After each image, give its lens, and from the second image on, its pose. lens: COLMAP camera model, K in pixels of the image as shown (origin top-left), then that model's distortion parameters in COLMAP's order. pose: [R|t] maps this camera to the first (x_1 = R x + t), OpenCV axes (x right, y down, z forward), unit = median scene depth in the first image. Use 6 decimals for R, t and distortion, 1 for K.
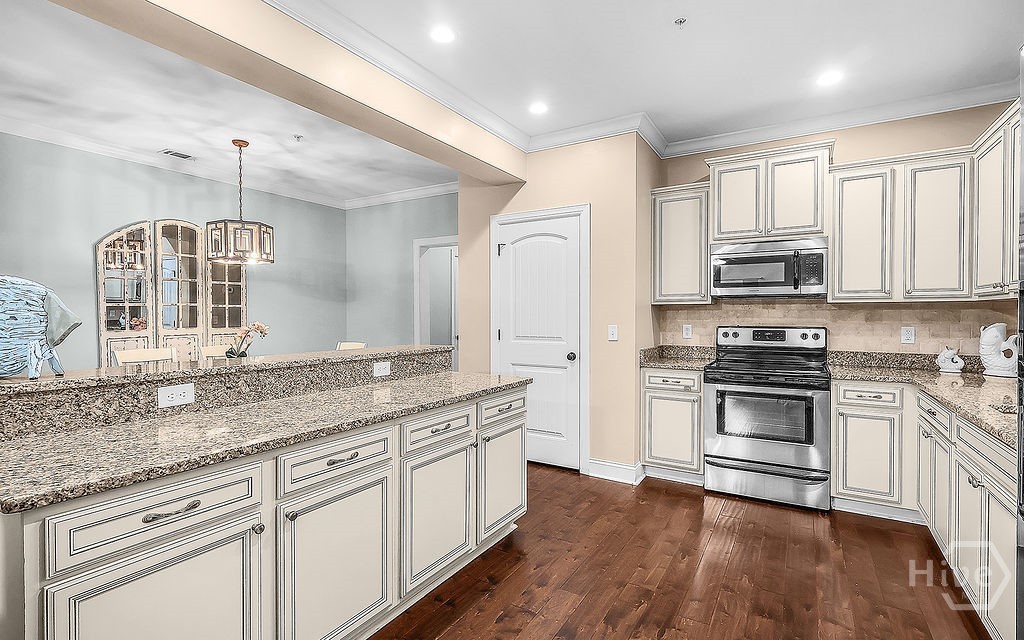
lens RADIAL K [[486.8, 0, 496.8], [0, 486.8, 315.4], [0, 0, 1]] dist [-0.000285, -0.000389]
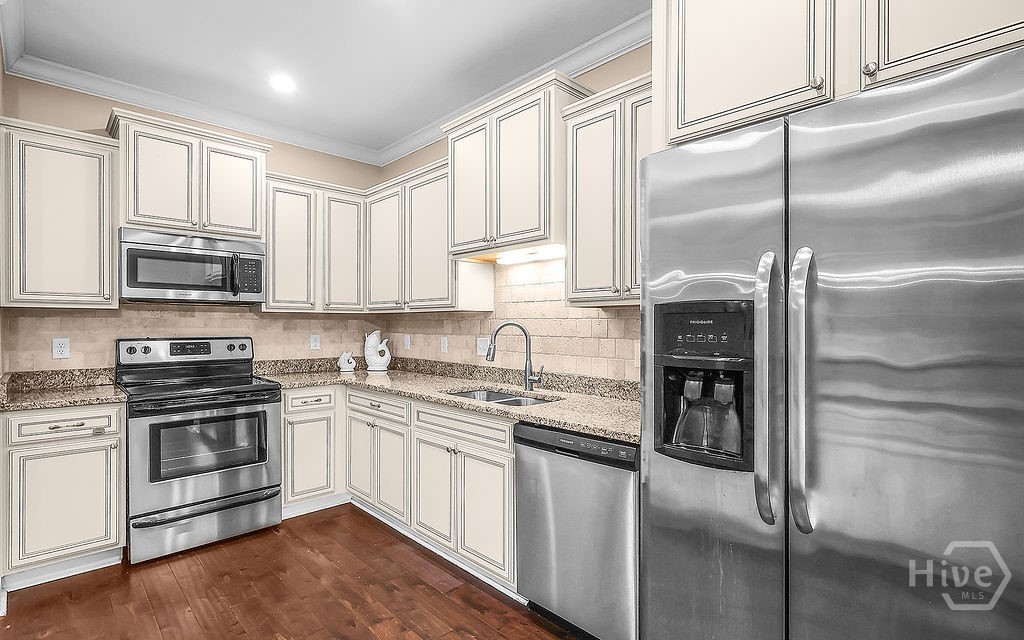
lens RADIAL K [[486.8, 0, 512.3], [0, 486.8, 326.7], [0, 0, 1]] dist [-0.000285, -0.000389]
pose [[0.235183, -0.004240, 0.971942, -0.132669], [0.000163, 0.999991, 0.004323, -0.000230], [-0.971951, -0.000859, 0.235182, 0.261282]]
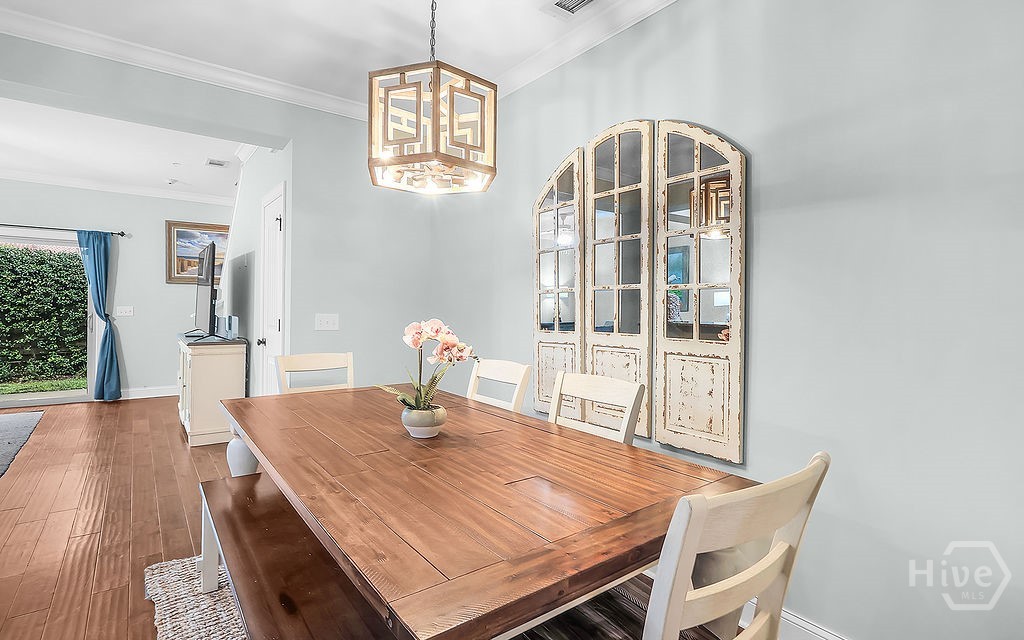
lens RADIAL K [[486.8, 0, 511.5], [0, 486.8, 316.2], [0, 0, 1]] dist [-0.000285, -0.000389]
pose [[-0.340783, 0.004792, -0.940130, -0.162831], [-0.020716, 0.999706, 0.012605, 0.005166], [0.939914, 0.023771, -0.340583, 1.385145]]
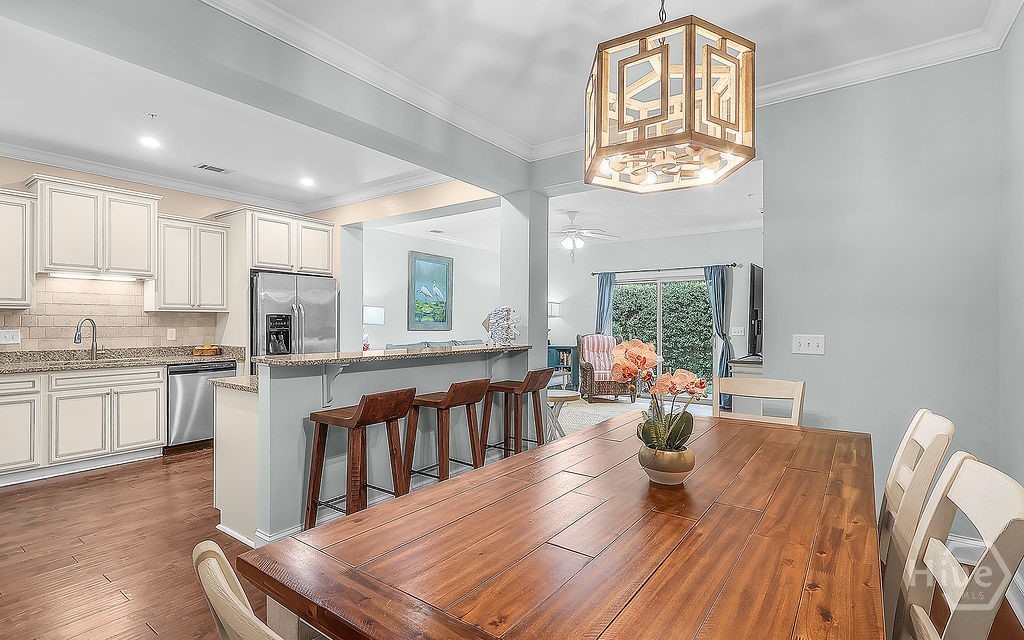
lens RADIAL K [[486.8, 0, 508.1], [0, 486.8, 322.8], [0, 0, 1]] dist [-0.000285, -0.000389]
pose [[-0.998081, -0.002924, 0.061859, -0.497971], [-0.002781, 0.999993, 0.002391, 0.002141], [-0.061865, 0.002215, -0.998082, 1.554994]]
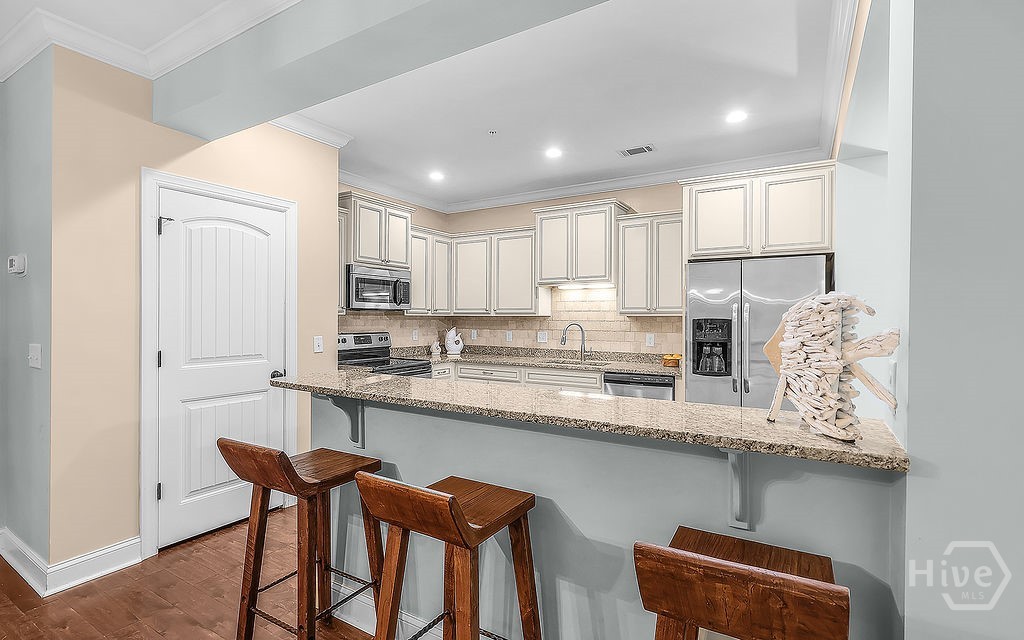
lens RADIAL K [[486.8, 0, 512.1], [0, 486.8, 321.0], [0, 0, 1]] dist [-0.000285, -0.000389]
pose [[-0.022155, -0.006685, 0.999732, -0.744026], [-0.002068, 0.999976, 0.006641, -0.018091], [-0.999752, -0.001921, -0.022169, 0.640344]]
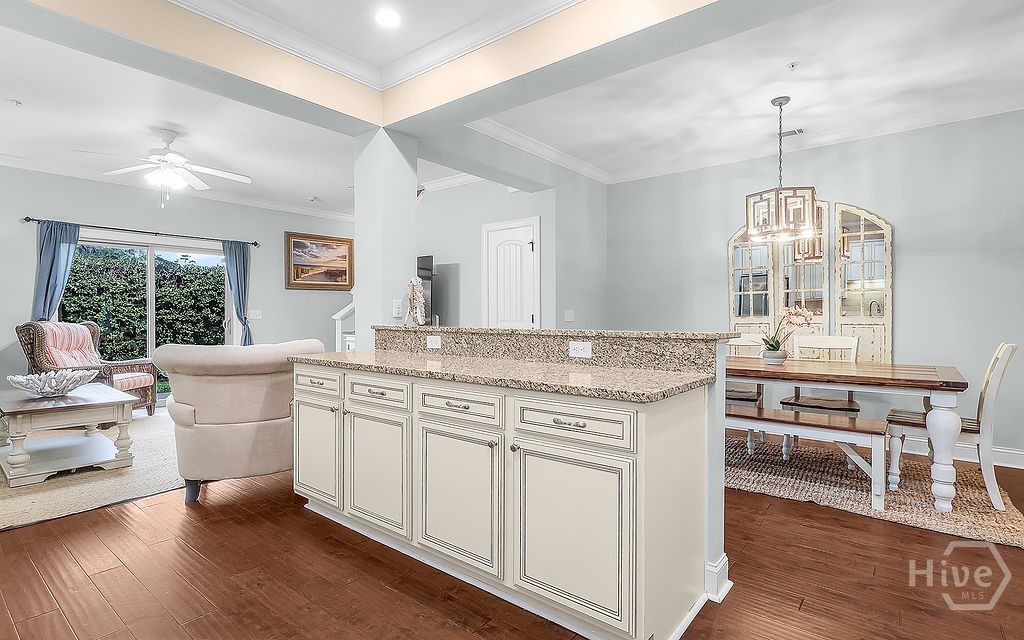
lens RADIAL K [[486.8, 0, 510.1], [0, 486.8, 323.2], [0, 0, 1]] dist [-0.000285, -0.000389]
pose [[-0.104536, 0.015962, -0.994393, 0.450239], [-0.003841, 0.999857, 0.016454, 0.035982], [0.994514, 0.005539, -0.104459, 0.690232]]
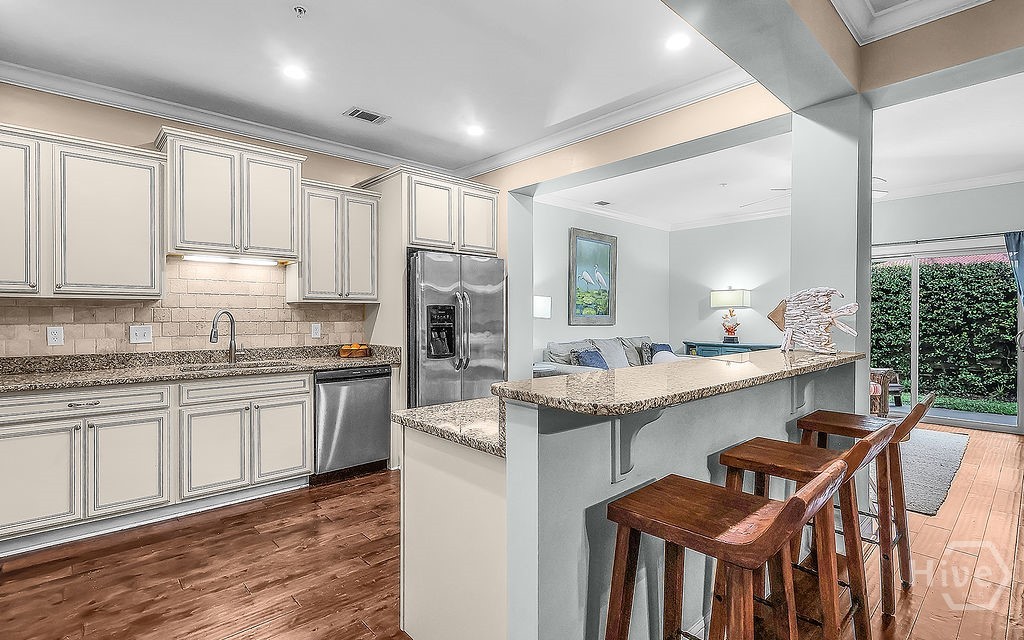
lens RADIAL K [[486.8, 0, 505.8], [0, 486.8, 319.8], [0, 0, 1]] dist [-0.000285, -0.000389]
pose [[-0.964091, -0.002497, 0.265561, -0.181876], [0.000323, 0.999944, 0.010574, 0.003629], [-0.265573, 0.010280, -0.964036, 1.204431]]
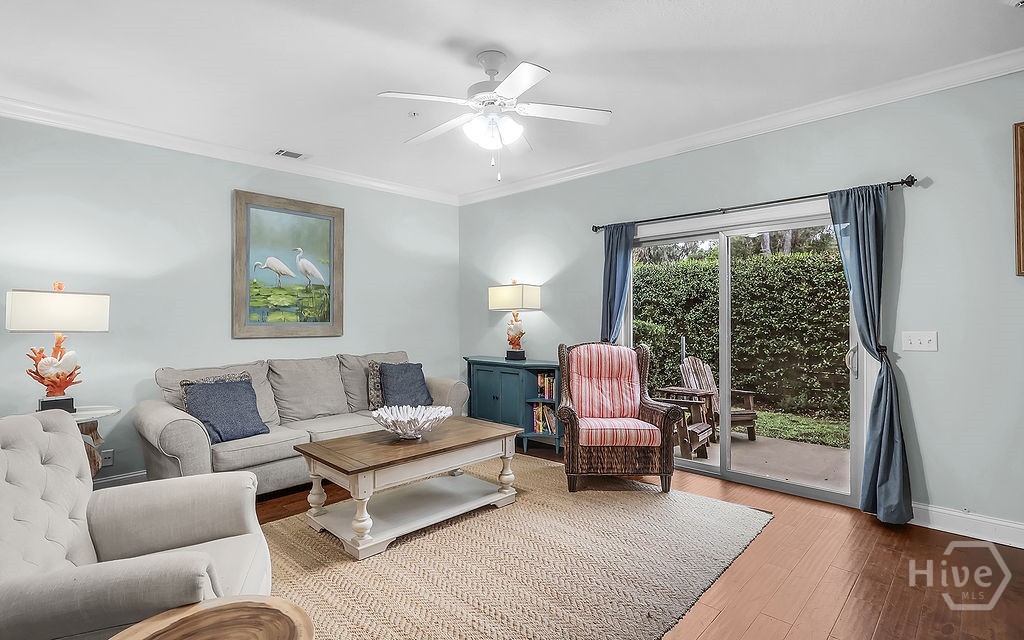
lens RADIAL K [[486.8, 0, 514.0], [0, 486.8, 315.7], [0, 0, 1]] dist [-0.000285, -0.000389]
pose [[-0.979385, 0.004740, 0.201947, -0.805567], [0.005425, 0.999981, 0.002837, -0.011331], [-0.201930, 0.003874, -0.979392, 0.464536]]
